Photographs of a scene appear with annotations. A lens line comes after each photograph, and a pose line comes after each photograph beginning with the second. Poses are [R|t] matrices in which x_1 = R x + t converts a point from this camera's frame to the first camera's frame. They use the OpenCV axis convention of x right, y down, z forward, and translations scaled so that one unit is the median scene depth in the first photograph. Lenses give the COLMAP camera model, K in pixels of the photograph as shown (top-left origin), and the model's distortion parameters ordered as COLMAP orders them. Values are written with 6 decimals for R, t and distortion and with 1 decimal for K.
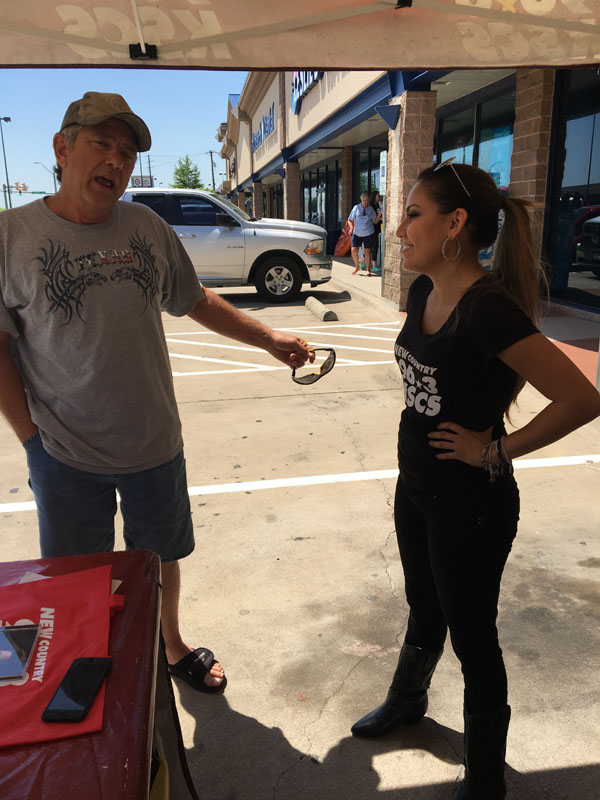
lens RADIAL K [[681.6, 0, 303.2], [0, 681.6, 394.5], [0, 0, 1]] dist [0.060811, -0.044533]
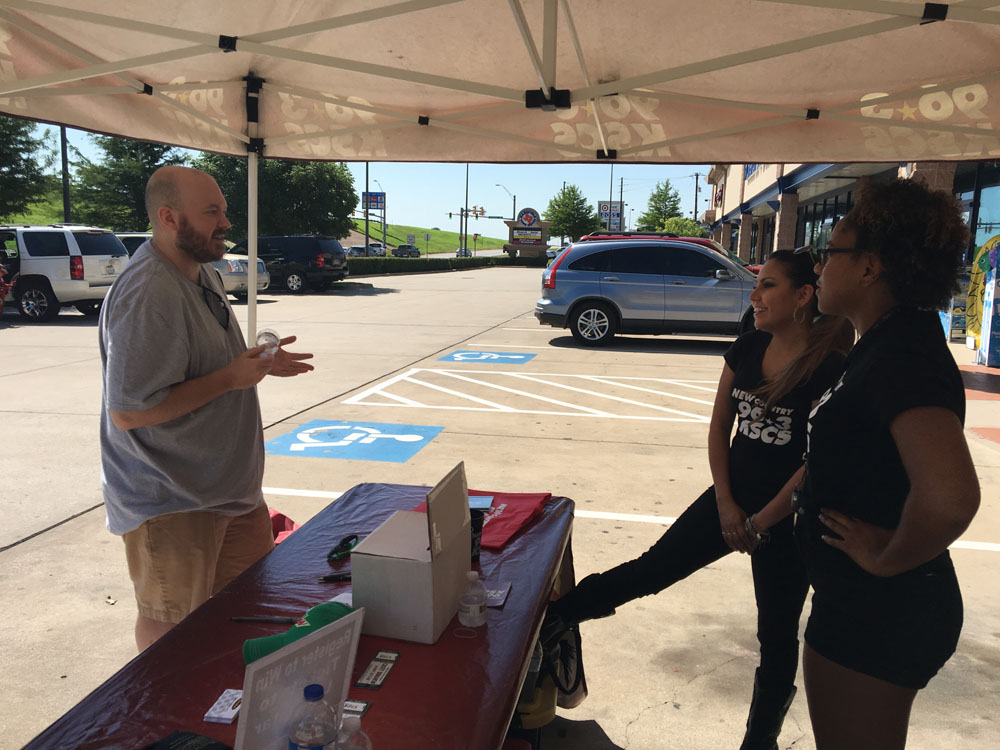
lens RADIAL K [[852.0, 0, 500.6], [0, 852.0, 376.9], [0, 0, 1]] dist [0.060811, -0.044533]
pose [[0.940073, 0.092966, -0.328055, 0.087459], [-0.126732, 0.988454, -0.083051, 0.058710], [0.316547, 0.119649, 0.941001, -0.316768]]
